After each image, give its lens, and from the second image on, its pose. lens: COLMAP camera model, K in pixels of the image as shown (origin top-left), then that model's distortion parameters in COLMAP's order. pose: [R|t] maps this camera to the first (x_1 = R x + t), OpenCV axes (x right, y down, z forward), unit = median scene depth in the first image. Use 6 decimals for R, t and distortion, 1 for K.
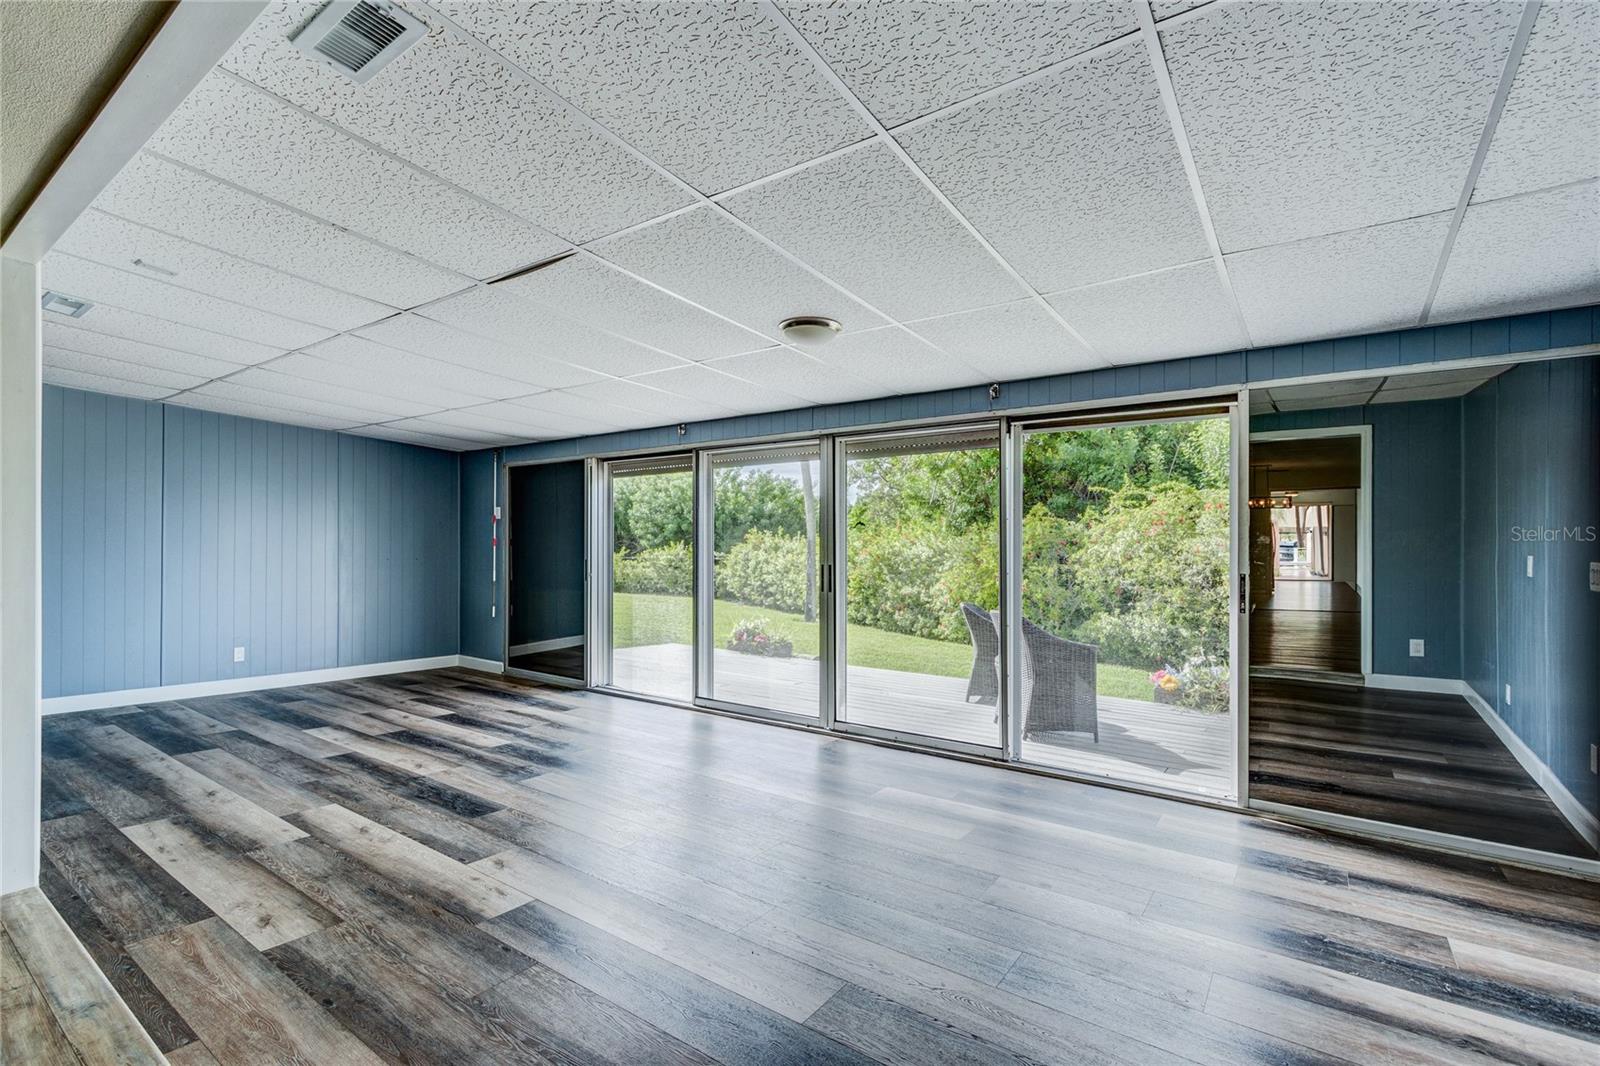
lens RADIAL K [[725.9, 0, 784.7], [0, 725.9, 539.9], [0, 0, 1]] dist [0.006082, -0.000505]
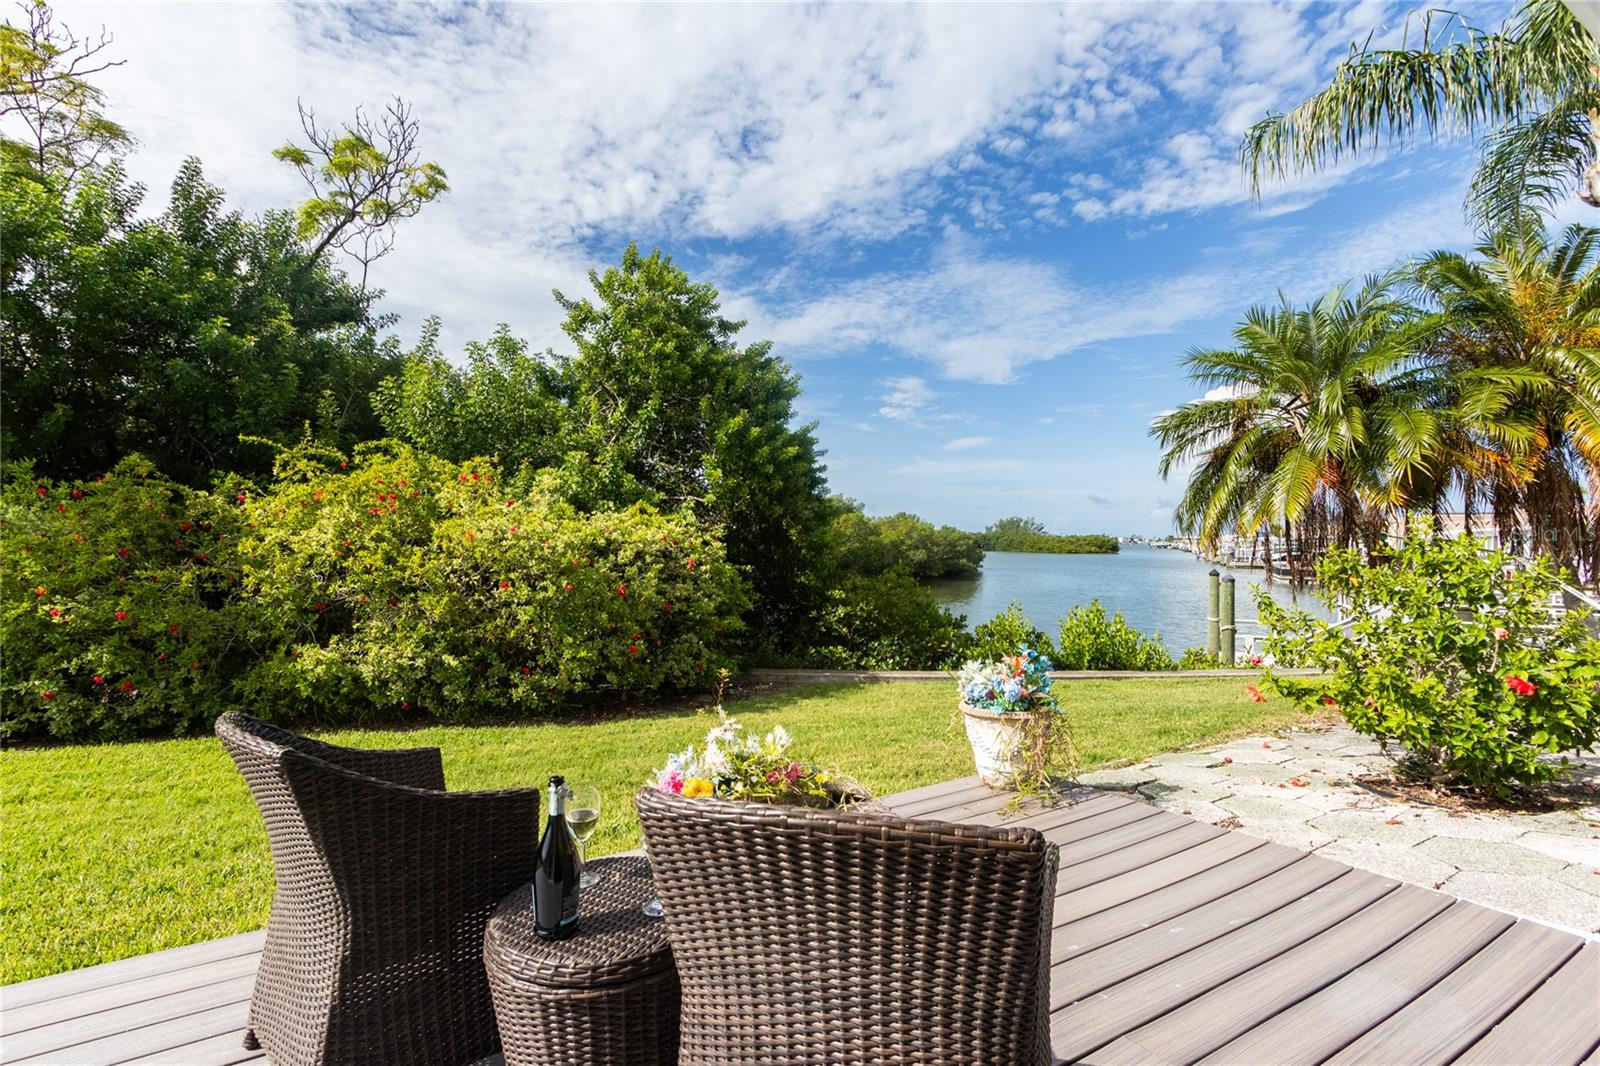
lens RADIAL K [[725.9, 0, 784.7], [0, 725.9, 539.9], [0, 0, 1]] dist [0.006082, -0.000505]
pose [[0.402412, 0.001227, 0.915458, 0.192999], [-0.006280, 0.999979, 0.001420, 0.041373], [-0.915437, -0.006321, 0.402411, 1.365162]]
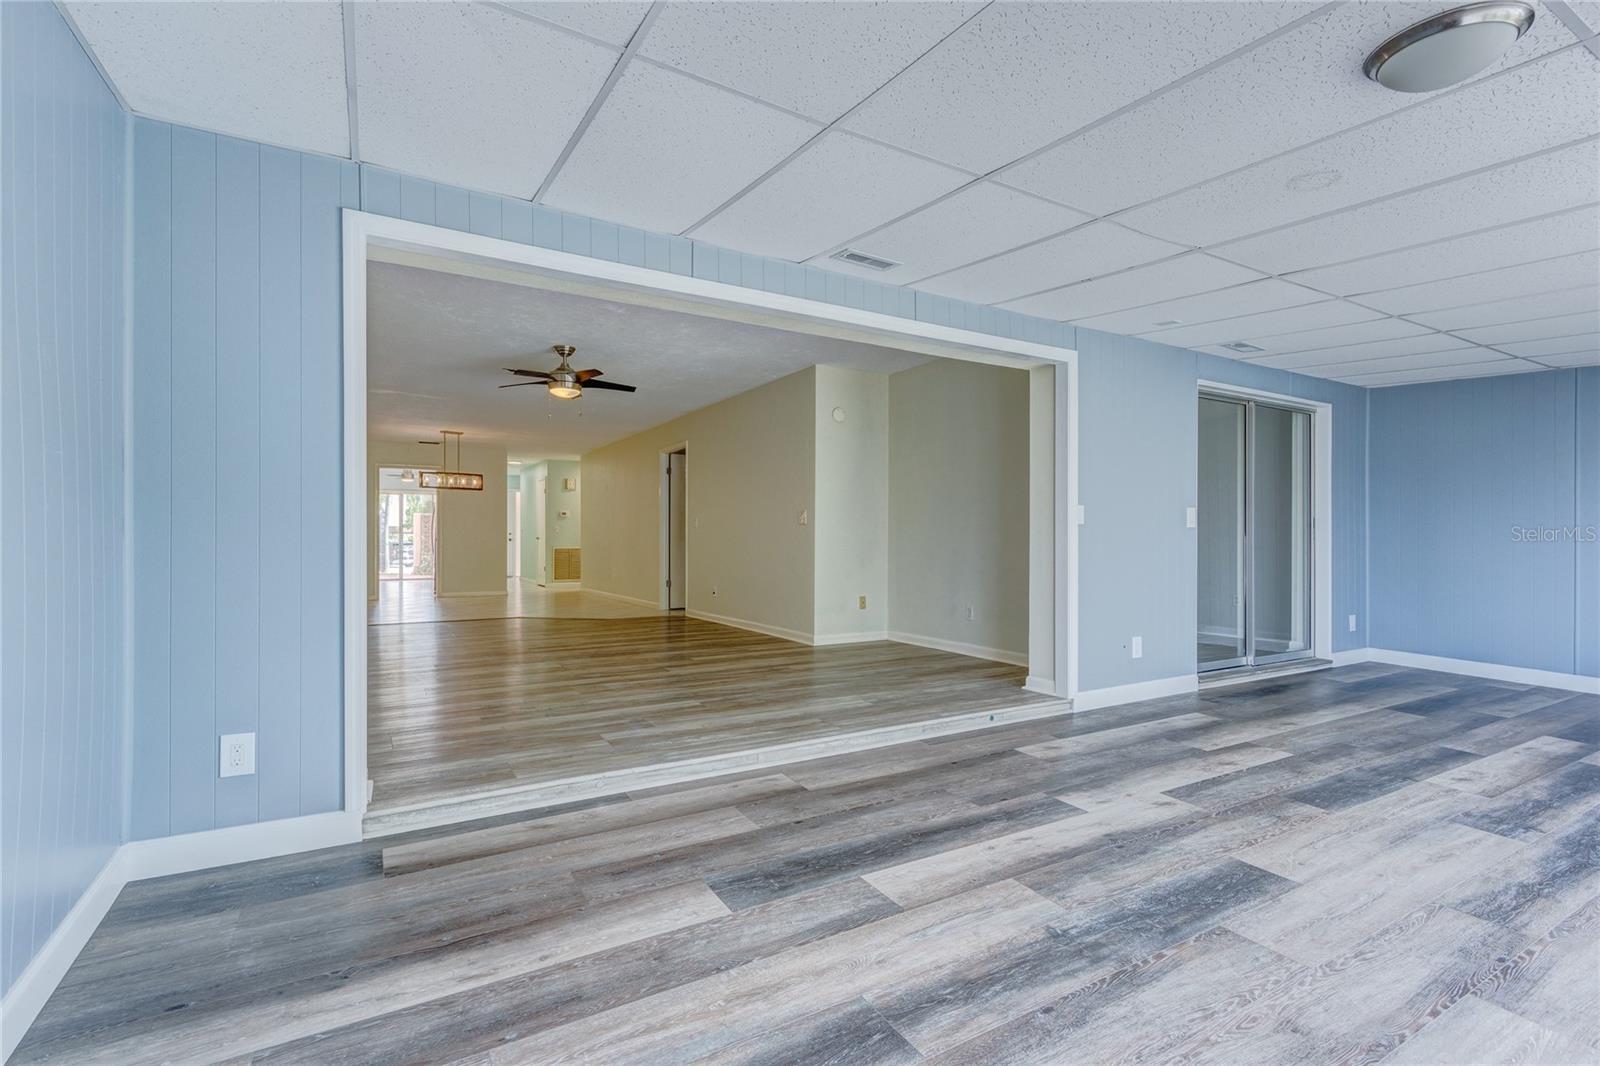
lens RADIAL K [[728.9, 0, 781.4], [0, 728.9, 534.5], [0, 0, 1]] dist [0.002164, -0.000830]
pose [[-0.408786, -0.005411, -0.912614, 0.639011], [-0.001592, 0.999985, -0.005216, 0.047642], [0.912629, -0.000680, -0.408788, 0.732506]]
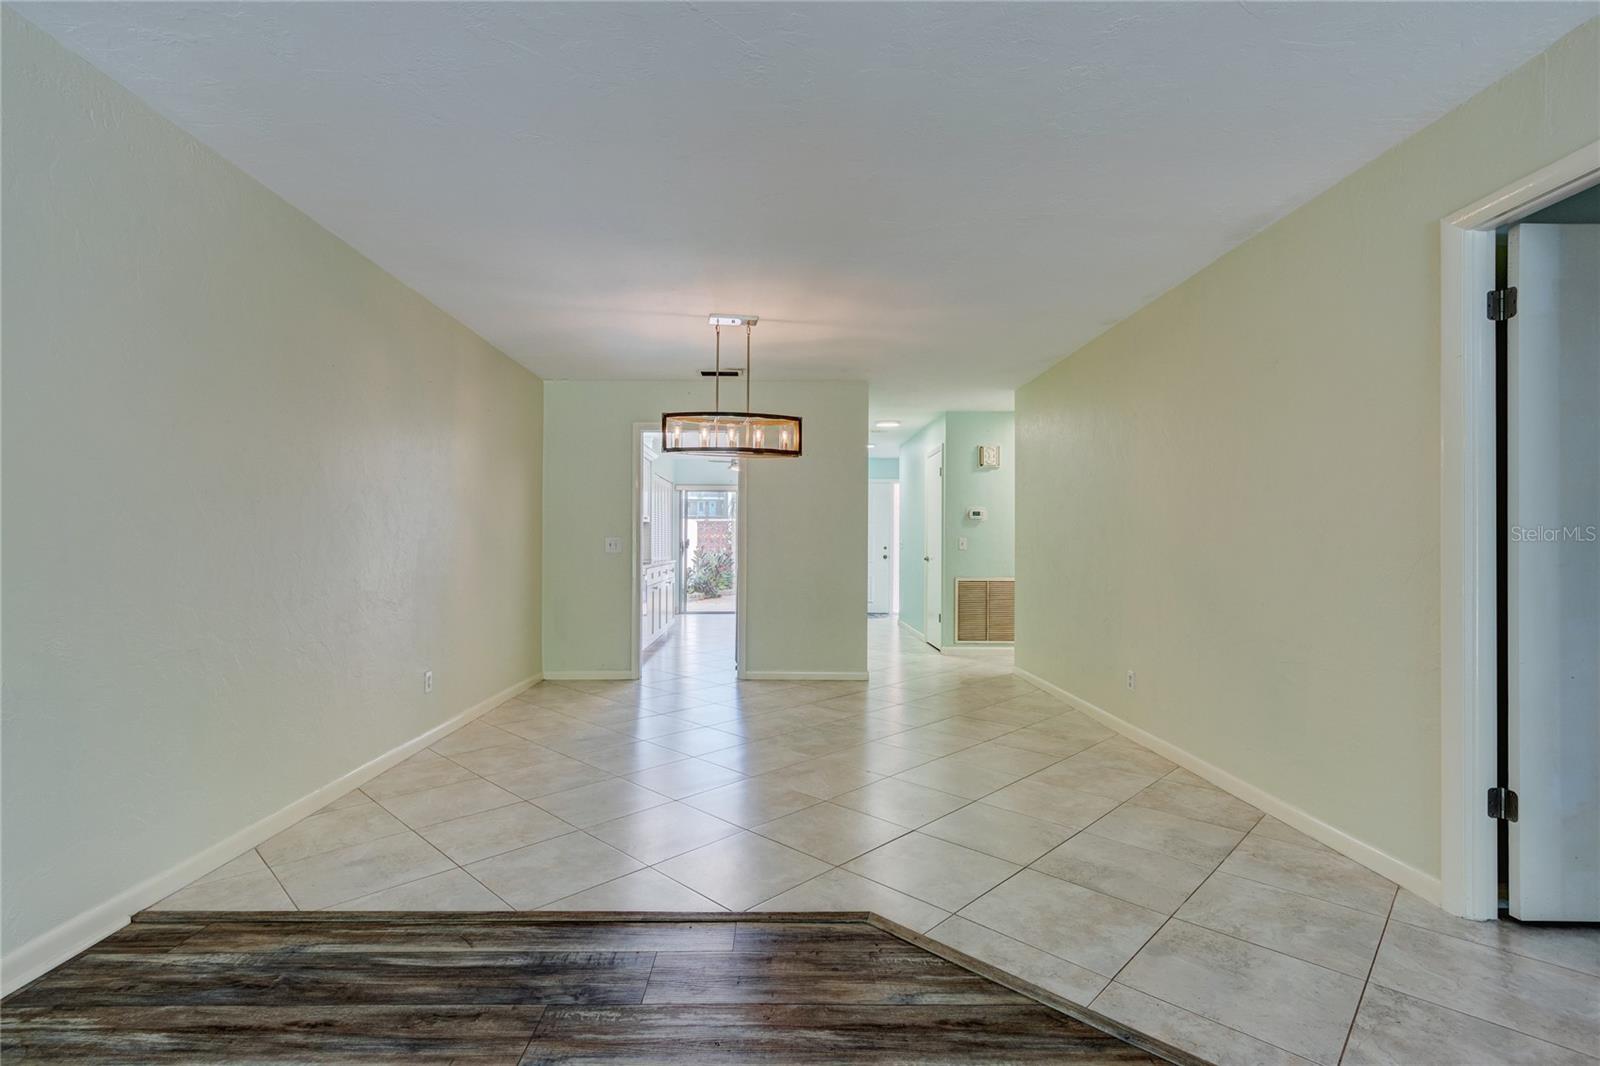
lens RADIAL K [[725.9, 0, 784.7], [0, 725.9, 539.9], [0, 0, 1]] dist [0.006082, -0.000505]
pose [[-0.802032, -0.006661, -0.597244, -0.878089], [-0.004882, 0.999978, -0.004596, -0.000014], [0.597261, -0.000771, -0.802047, -0.684754]]
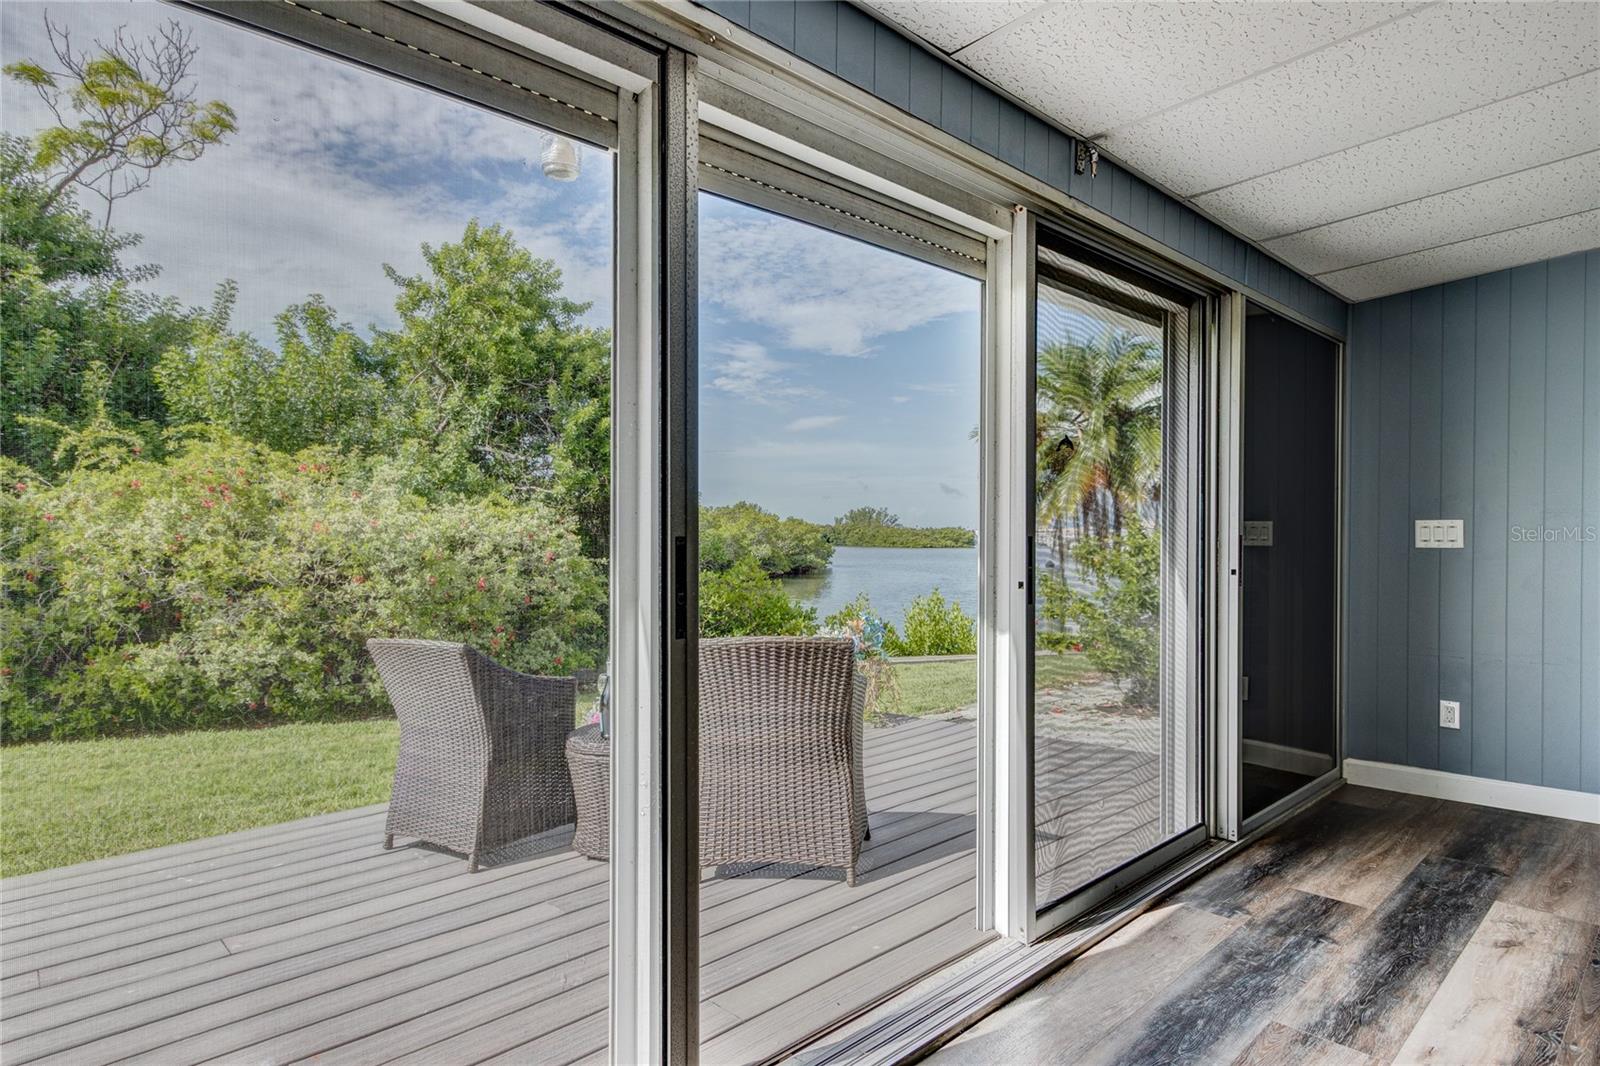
lens RADIAL K [[858.5, 0, 788.6], [0, 858.5, 536.6], [0, 0, 1]] dist [0.002256, 0.000319]
pose [[0.197102, -0.003074, 0.980378, -0.348799], [-0.003180, 0.999988, 0.003775, 0.046402], [-0.980378, -0.003861, 0.197090, 1.283832]]
